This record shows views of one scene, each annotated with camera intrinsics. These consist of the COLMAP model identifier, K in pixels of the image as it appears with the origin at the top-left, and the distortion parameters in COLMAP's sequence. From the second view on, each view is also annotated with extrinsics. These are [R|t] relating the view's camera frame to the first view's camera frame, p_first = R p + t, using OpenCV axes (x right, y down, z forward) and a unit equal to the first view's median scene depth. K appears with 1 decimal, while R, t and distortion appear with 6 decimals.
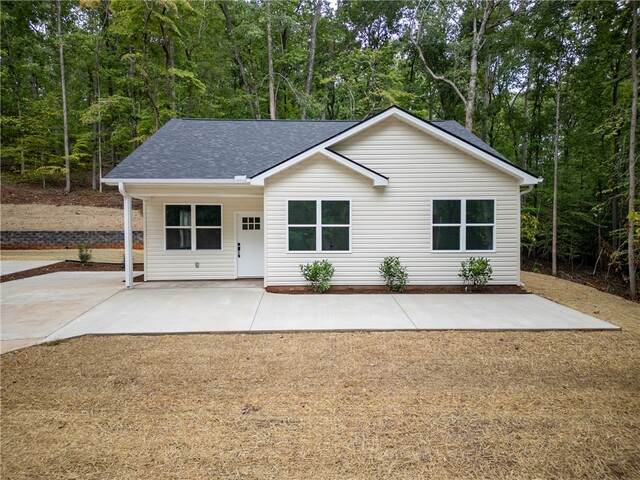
lens RADIAL K [[454.7, 0, 318.4], [0, 454.7, 238.5], [0, 0, 1]] dist [0.085410, -0.080007]
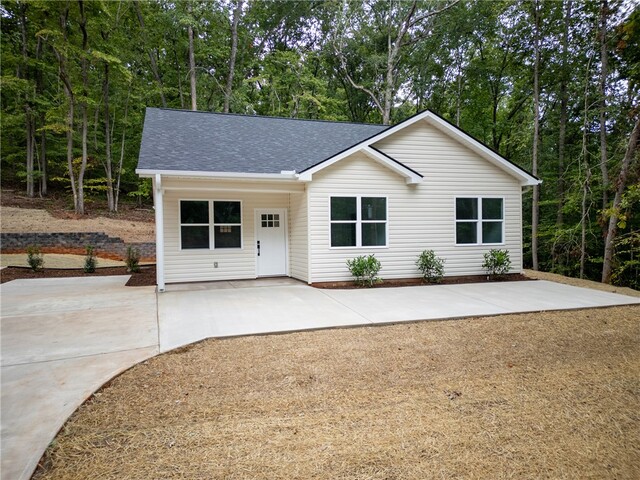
lens RADIAL K [[449.6, 0, 320.0], [0, 449.6, 240.0], [0, 0, 1]] dist [0.084791, -0.079466]
pose [[0.959259, -0.014656, 0.282147, -0.368125], [0.015429, 0.999881, -0.000518, 0.012031], [-0.282106, 0.004850, 0.959371, 0.056713]]
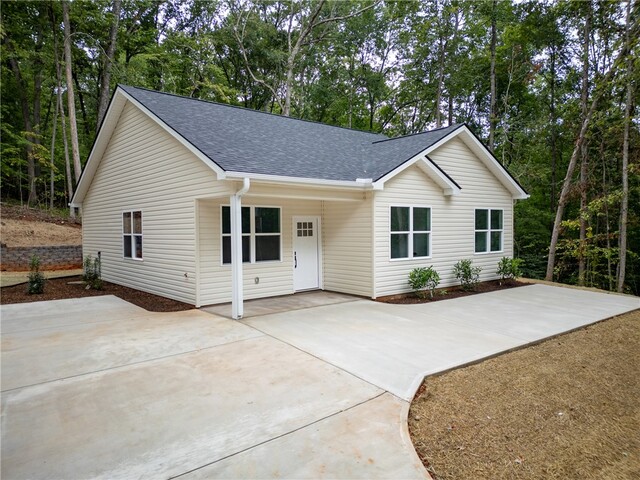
lens RADIAL K [[449.6, 0, 320.0], [0, 449.6, 240.0], [0, 0, 1]] dist [0.084791, -0.079466]
pose [[0.787752, -0.020005, 0.615667, -0.767738], [0.012968, 0.999790, 0.015894, -0.029715], [-0.615856, -0.004537, 0.787846, 0.341217]]
